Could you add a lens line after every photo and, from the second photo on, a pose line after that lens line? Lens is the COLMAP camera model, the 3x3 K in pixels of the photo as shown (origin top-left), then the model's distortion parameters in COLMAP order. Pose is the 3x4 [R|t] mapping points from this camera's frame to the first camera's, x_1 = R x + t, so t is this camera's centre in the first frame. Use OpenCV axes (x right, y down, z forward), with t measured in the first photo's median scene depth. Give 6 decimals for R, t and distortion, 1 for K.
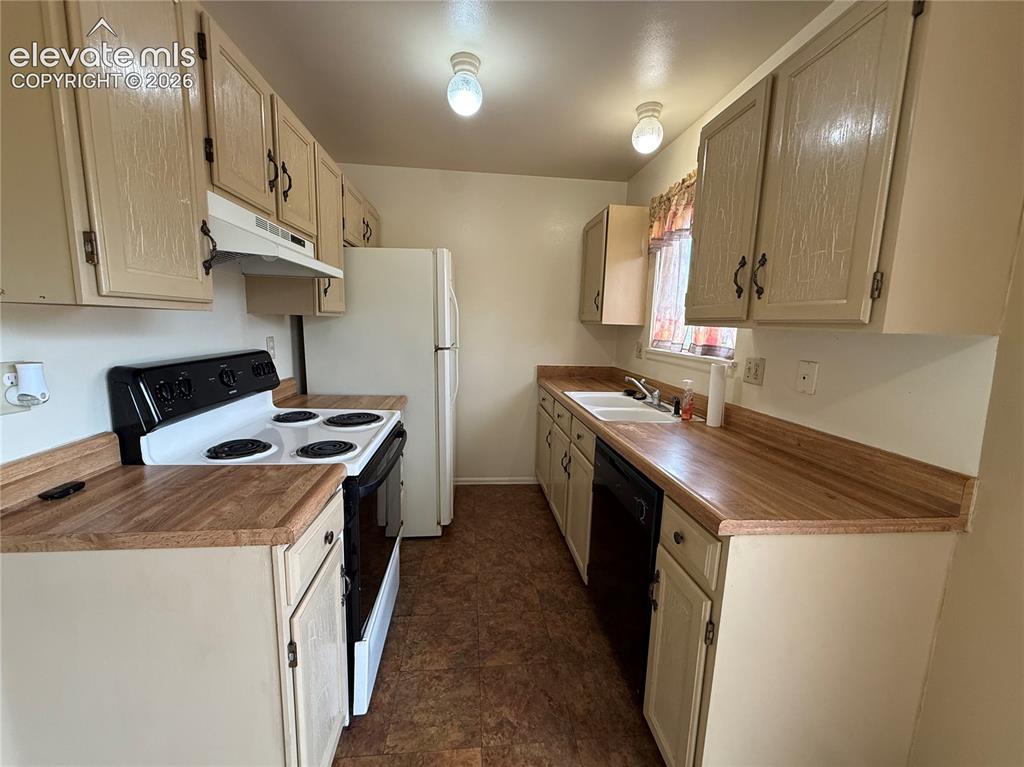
lens RADIAL K [[411.0, 0, 511.3], [0, 411.0, 383.9], [0, 0, 1]] dist [0.001608, -0.000195]
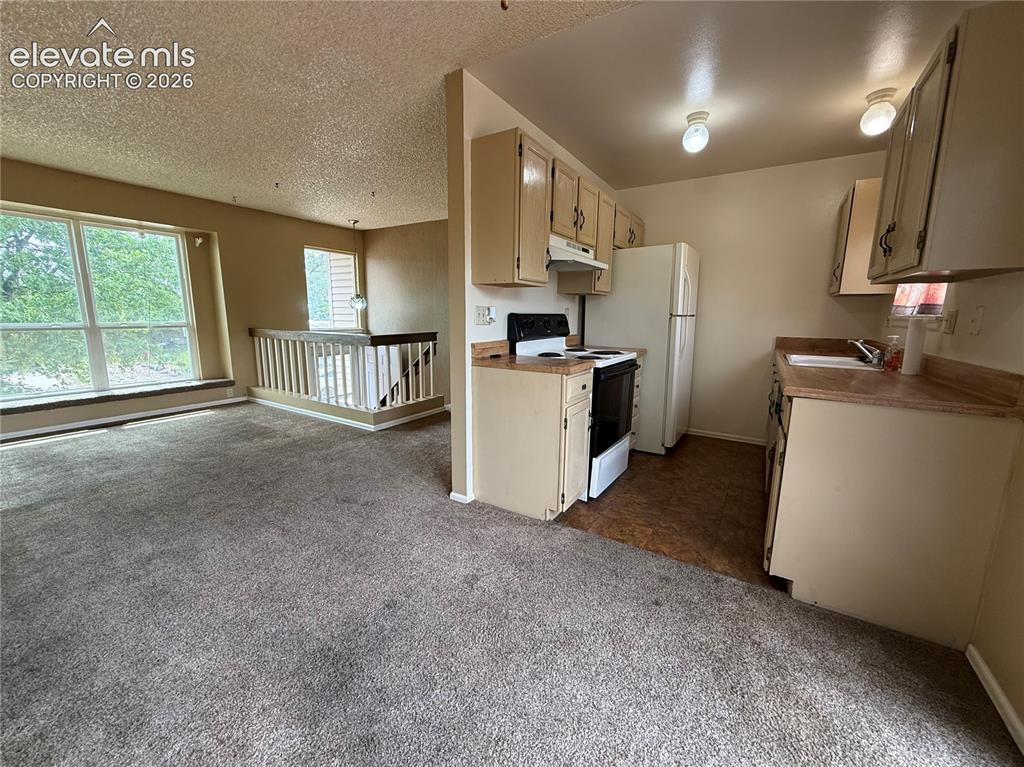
lens RADIAL K [[411.0, 0, 509.5], [0, 411.0, 383.6], [0, 0, 1]] dist [0.001608, -0.000195]
pose [[0.789731, 0.083891, -0.607691, 0.389684], [-0.078821, 0.996271, 0.035100, 0.212132], [0.608369, 0.020179, 0.793398, -0.668002]]
